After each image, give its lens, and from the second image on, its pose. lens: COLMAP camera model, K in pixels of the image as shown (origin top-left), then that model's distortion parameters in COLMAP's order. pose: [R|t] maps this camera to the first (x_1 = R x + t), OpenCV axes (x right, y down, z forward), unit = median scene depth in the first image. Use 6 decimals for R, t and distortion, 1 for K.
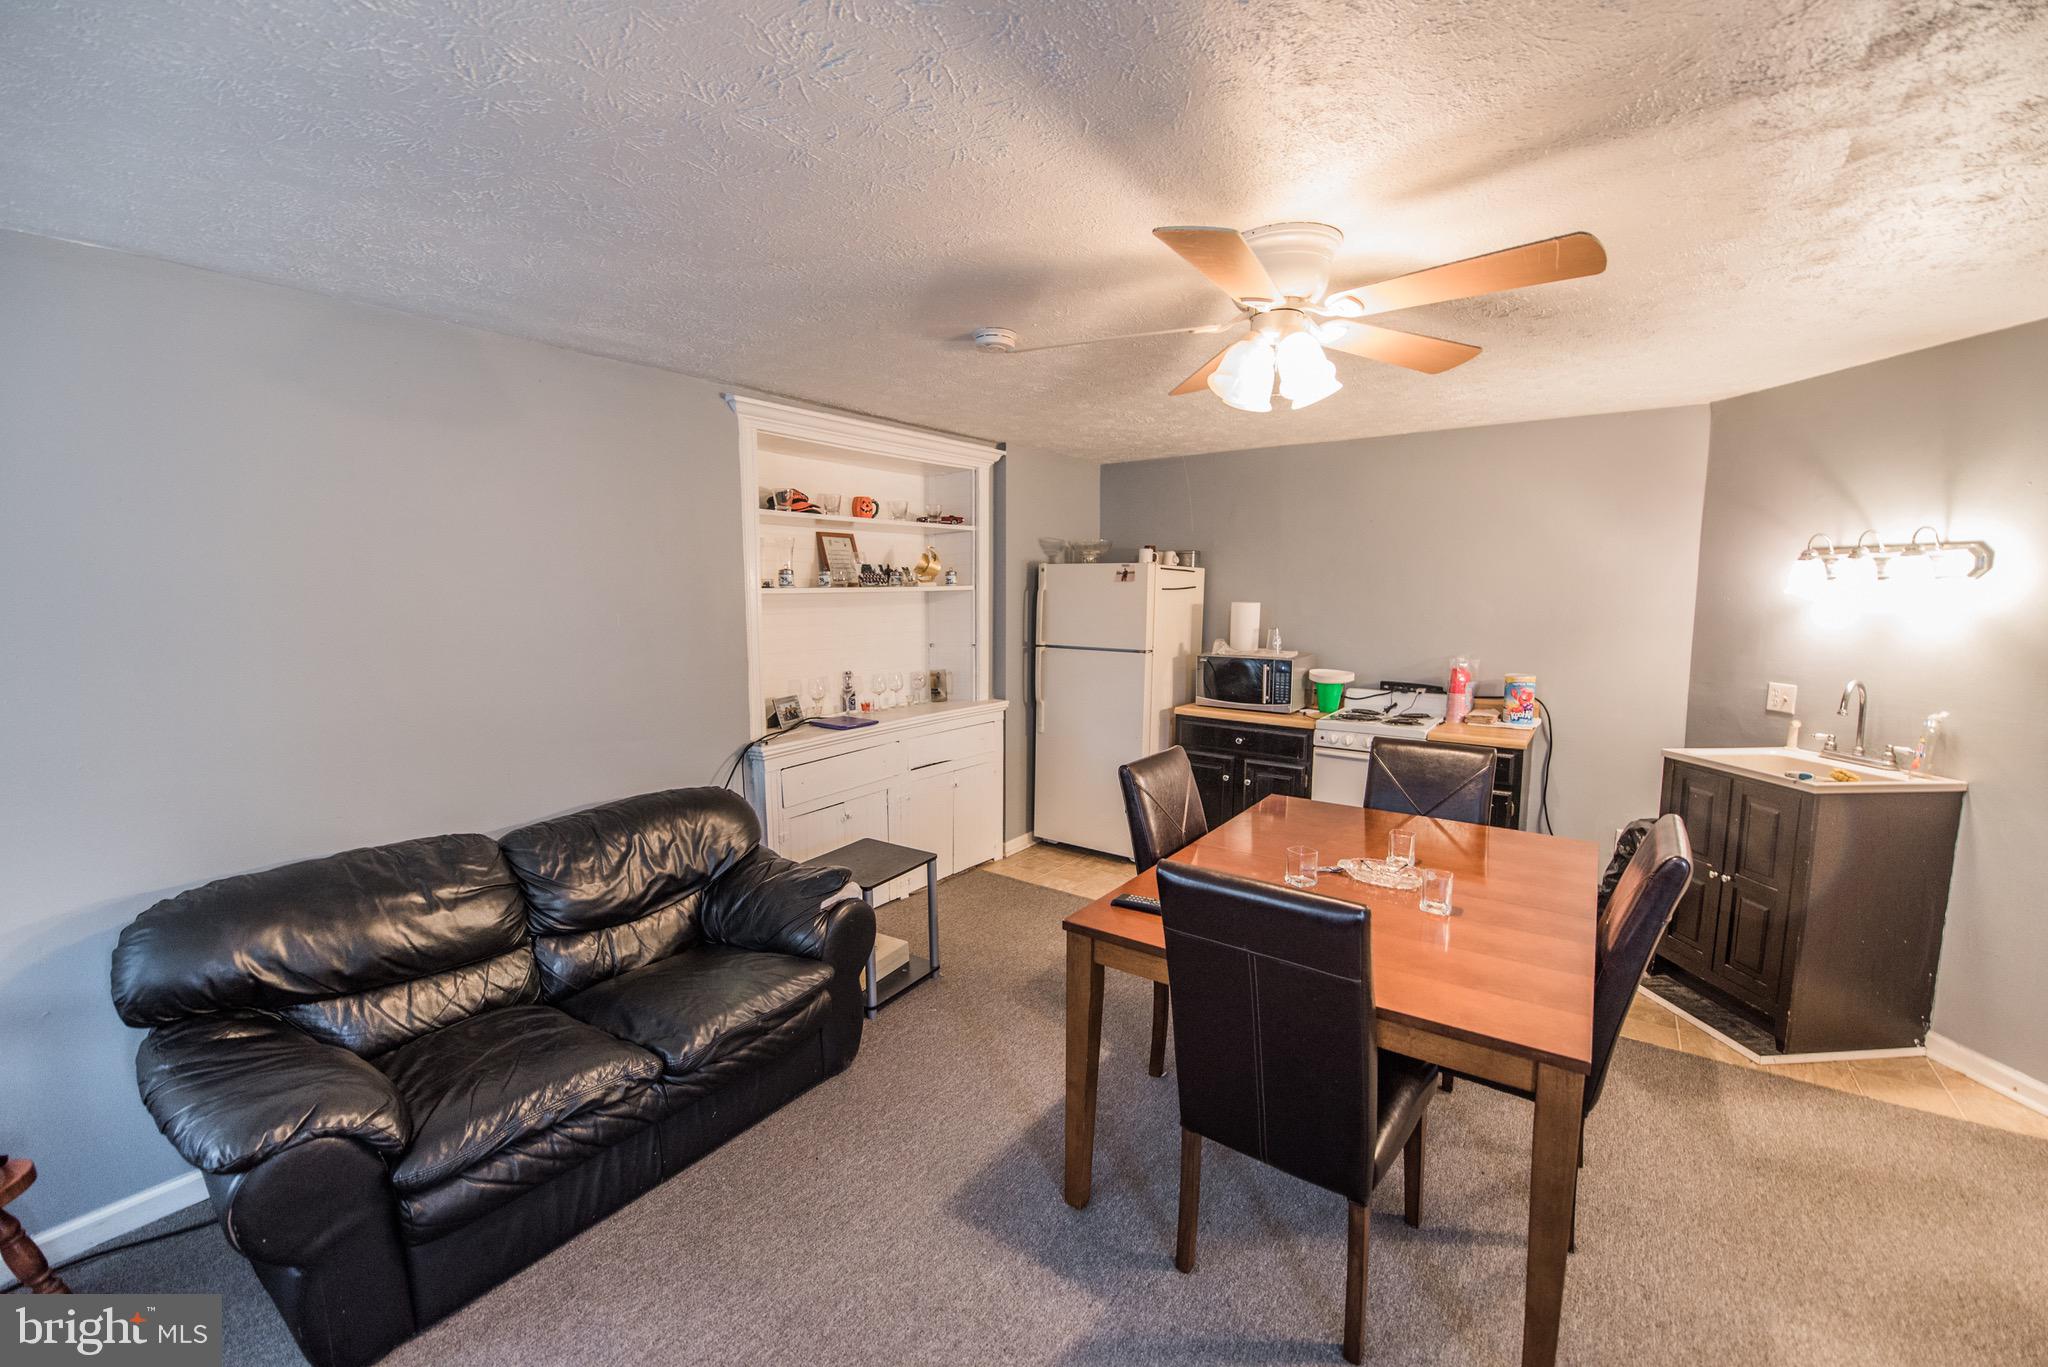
lens RADIAL K [[813.1, 0, 1024.0], [0, 813.1, 683.5], [0, 0, 1]] dist [-0.013888, -0.002186]
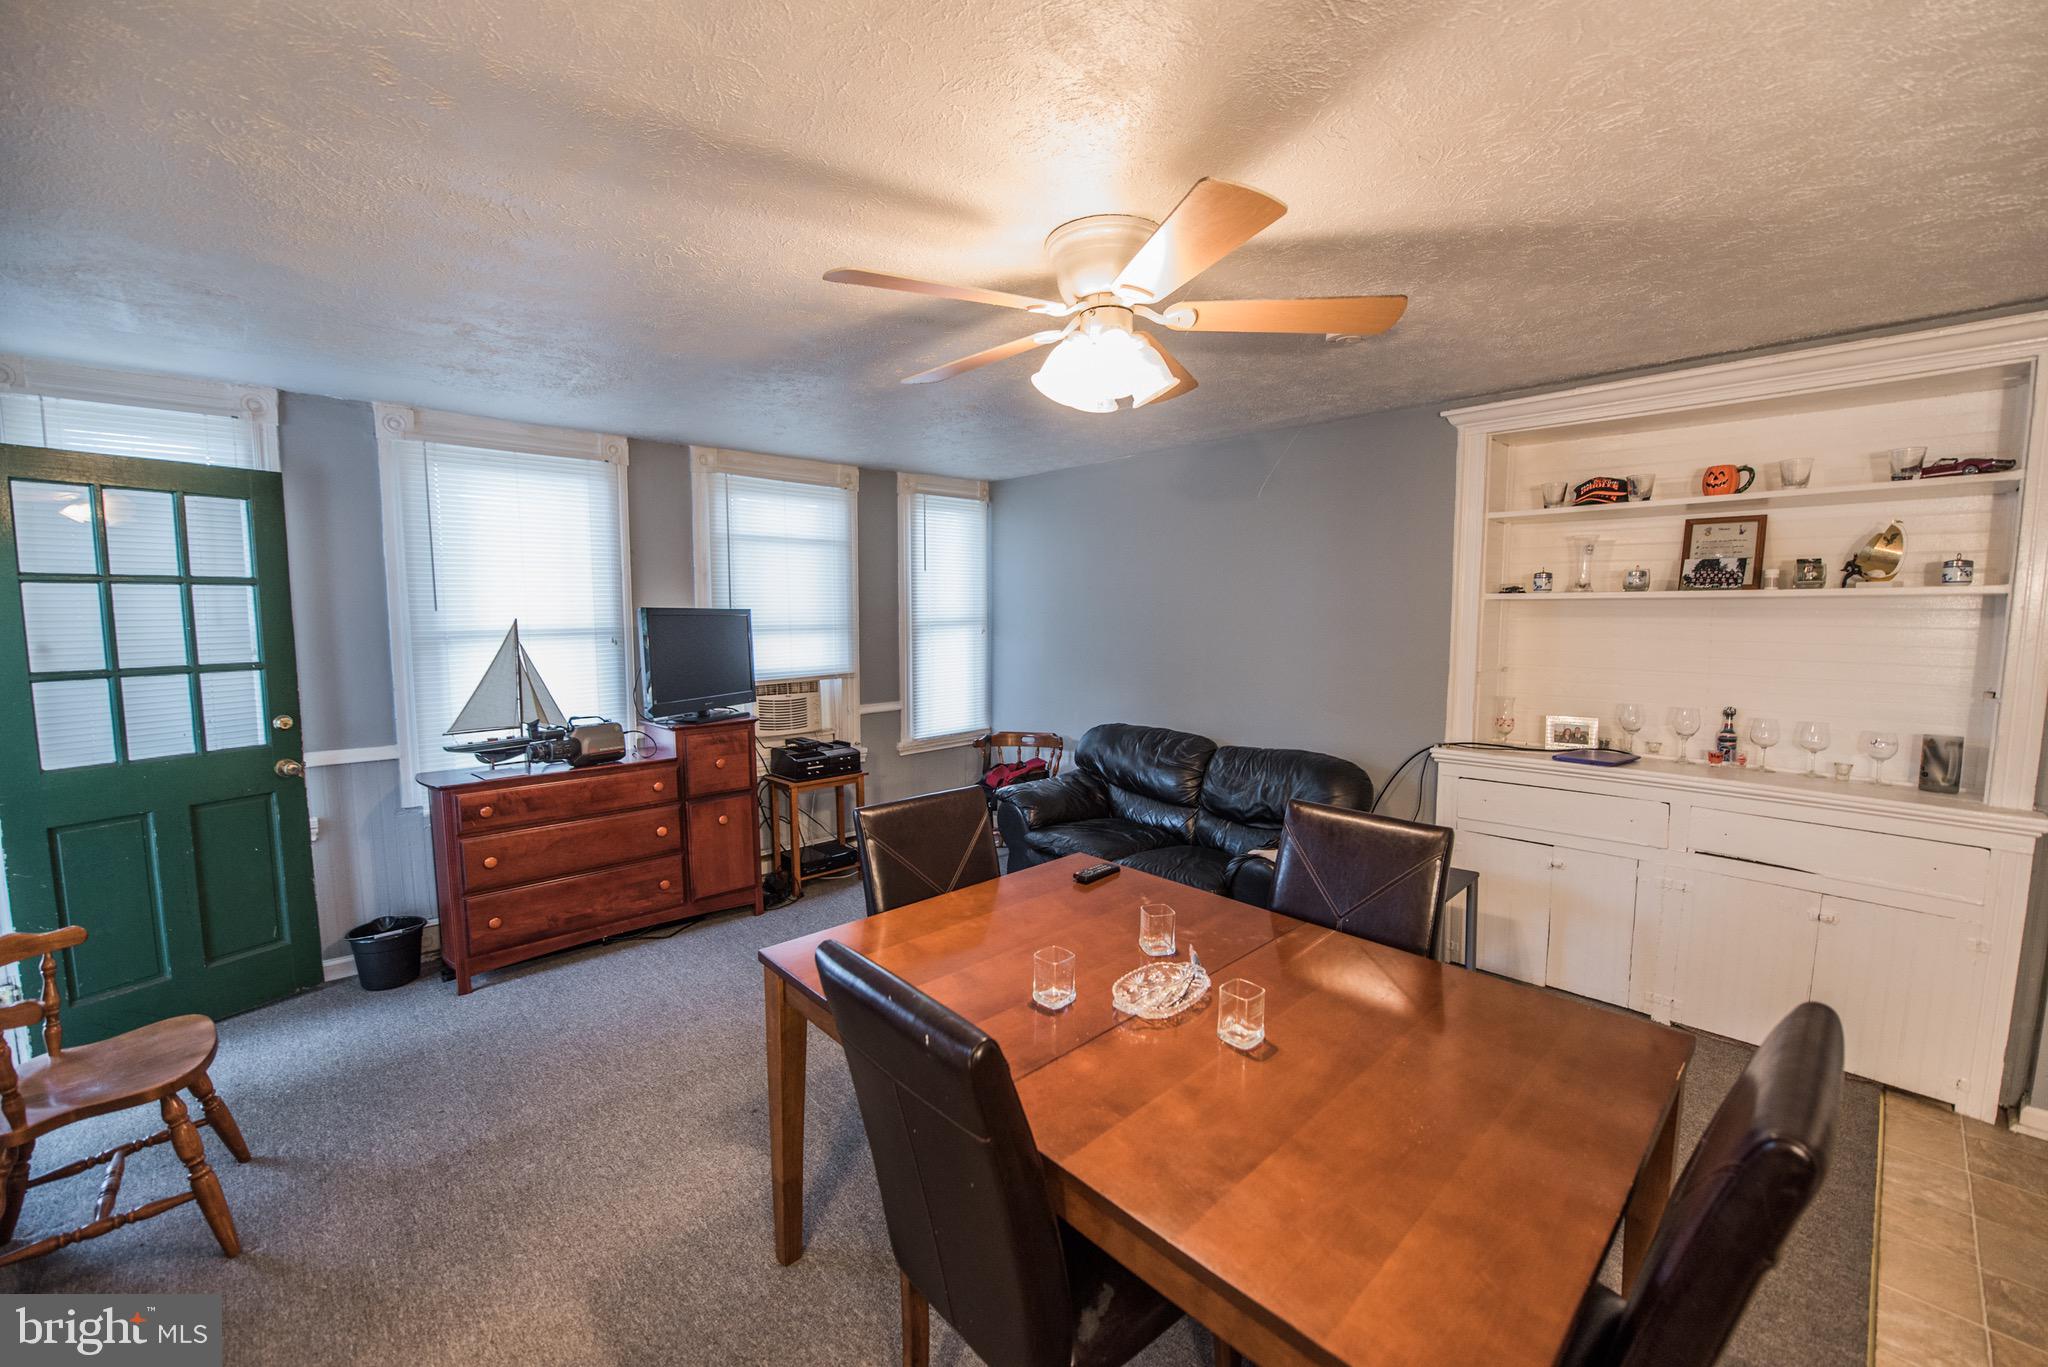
lens RADIAL K [[813.1, 0, 1024.0], [0, 813.1, 683.5], [0, 0, 1]] dist [-0.013888, -0.002186]
pose [[-0.200842, 0.092656, -0.975232, 0.646161], [-0.113533, 0.986607, 0.117118, -0.053316], [0.973022, 0.134243, -0.187633, 0.571017]]
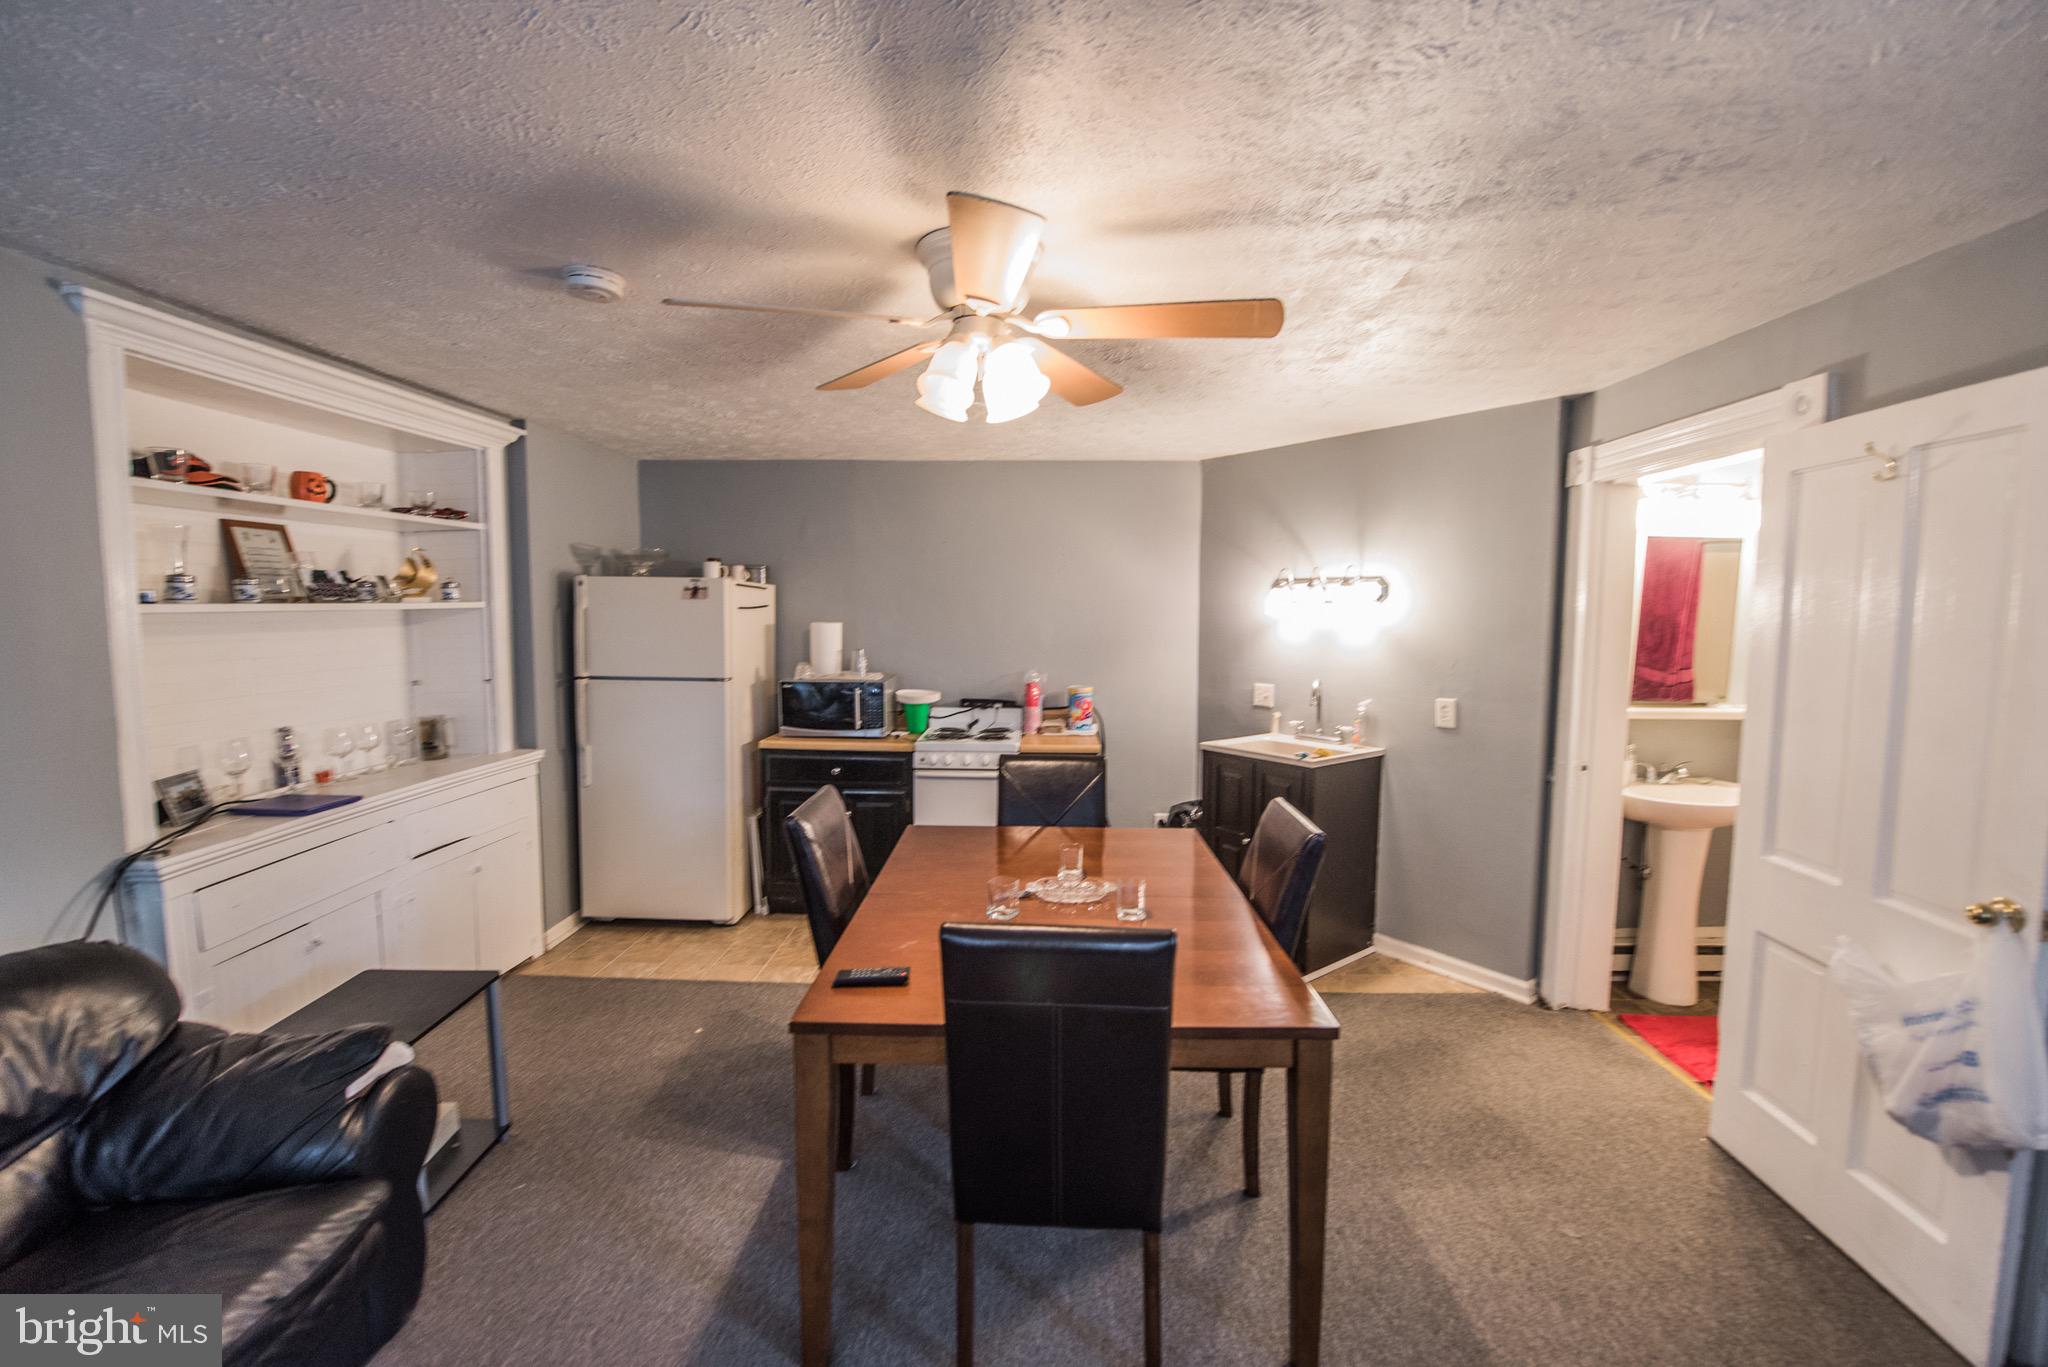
lens RADIAL K [[845.2, 0, 1024.0], [0, 845.2, 683.5], [0, 0, 1]] dist [-0.011425, -0.004078]
pose [[0.824887, -0.044099, 0.563575, -0.107598], [0.058597, 0.998252, -0.007655, -0.010680], [-0.562252, 0.039339, 0.826030, 0.085533]]
